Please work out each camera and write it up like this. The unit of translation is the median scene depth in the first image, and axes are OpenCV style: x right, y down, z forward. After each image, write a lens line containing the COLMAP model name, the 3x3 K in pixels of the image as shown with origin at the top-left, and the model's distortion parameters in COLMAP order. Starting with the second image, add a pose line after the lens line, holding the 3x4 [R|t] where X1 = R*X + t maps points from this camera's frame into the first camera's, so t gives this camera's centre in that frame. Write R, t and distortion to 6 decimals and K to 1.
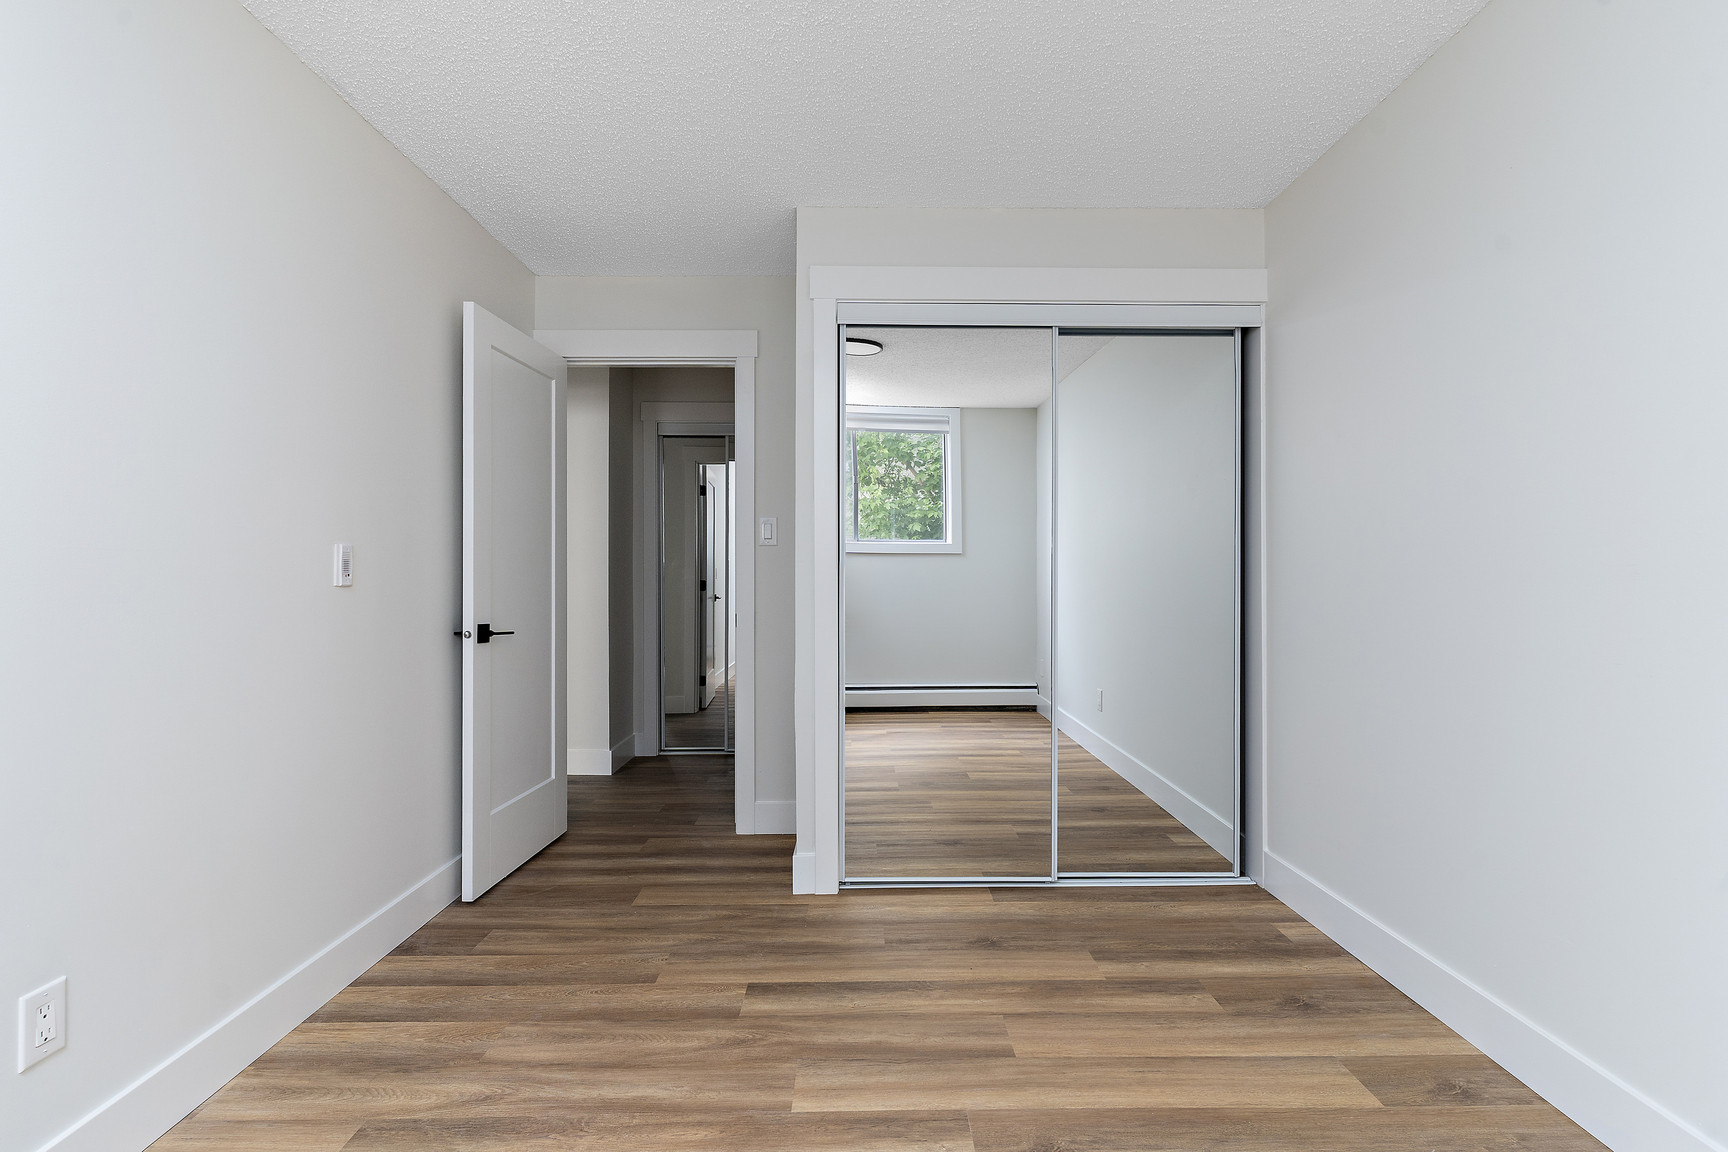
lens RADIAL K [[803.4, 0, 864.0], [0, 803.4, 576.0], [0, 0, 1]] dist [0.001562, 0.000527]
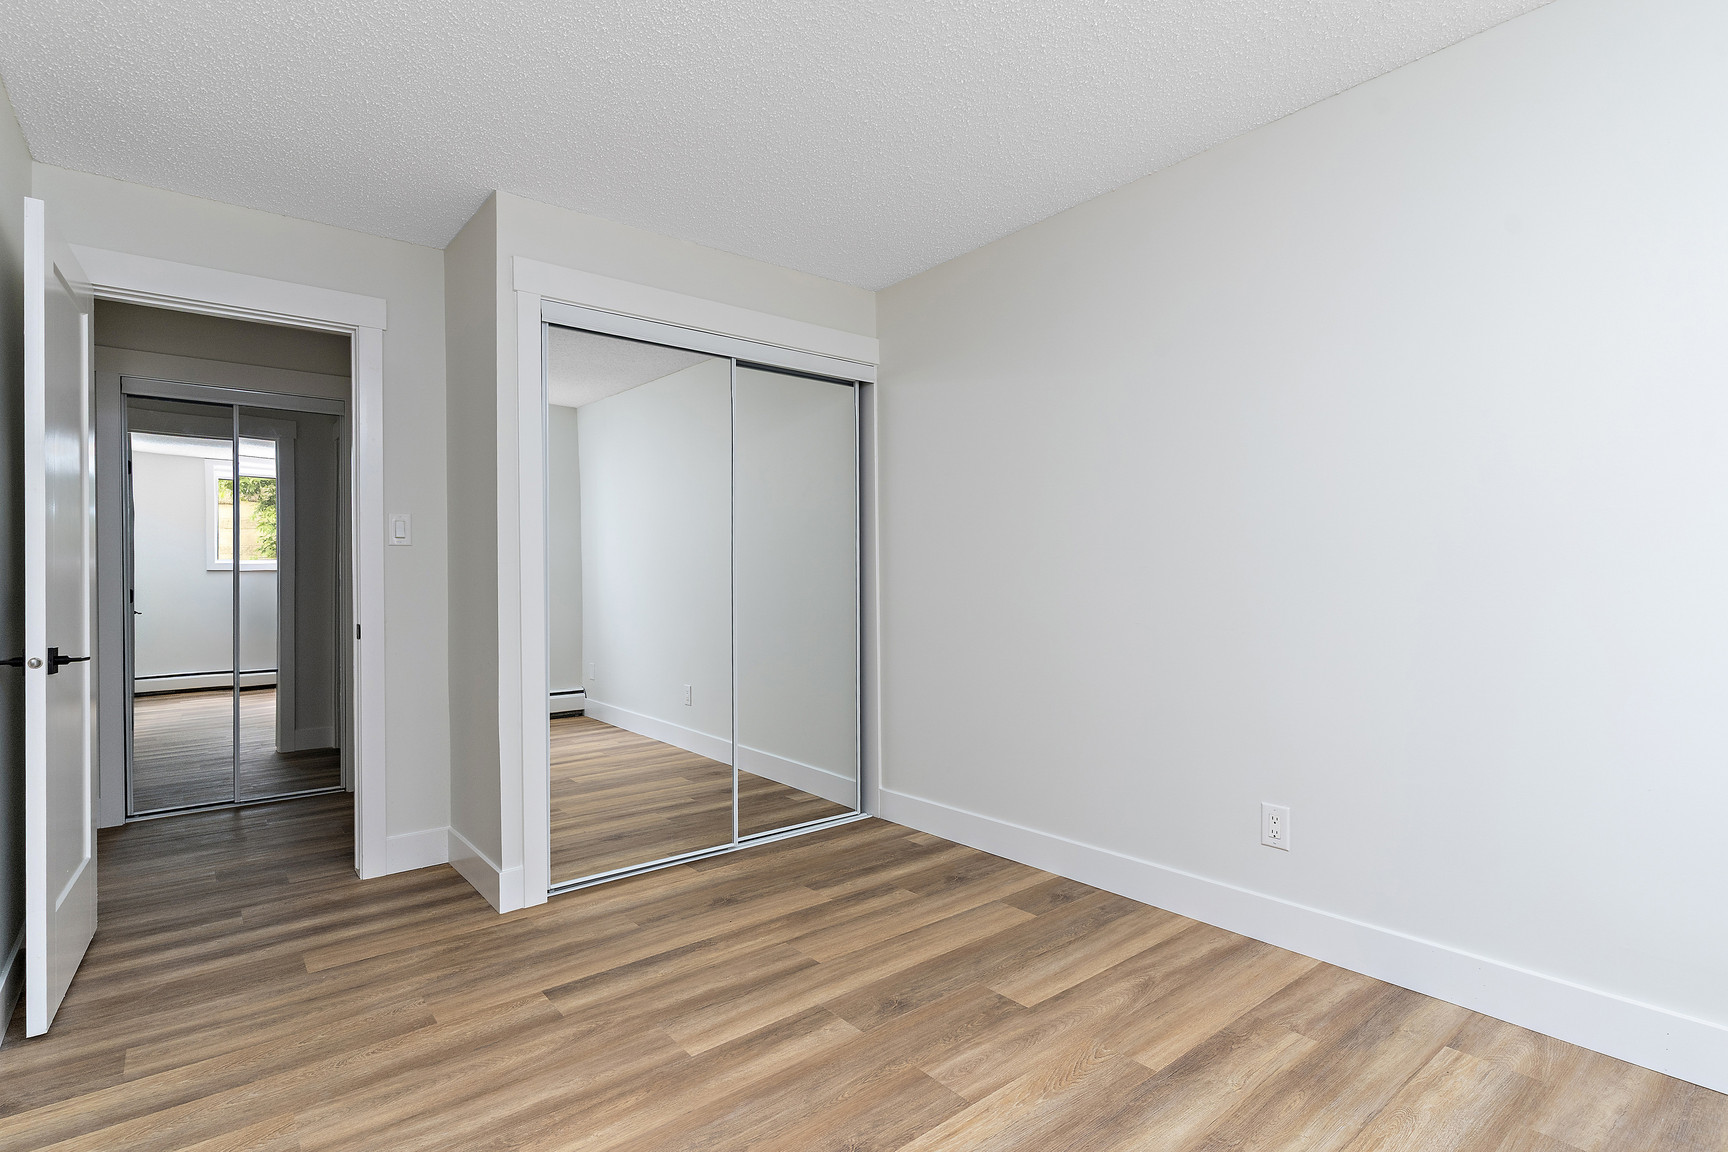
lens RADIAL K [[831.6, 0, 843.5], [0, 831.6, 581.3], [0, 0, 1]] dist [-0.000226, 0.000704]
pose [[0.792352, -0.008082, 0.610010, -0.414891], [0.007385, 0.999966, 0.003655, 0.002806], [-0.610019, 0.001609, 0.792385, -0.029793]]
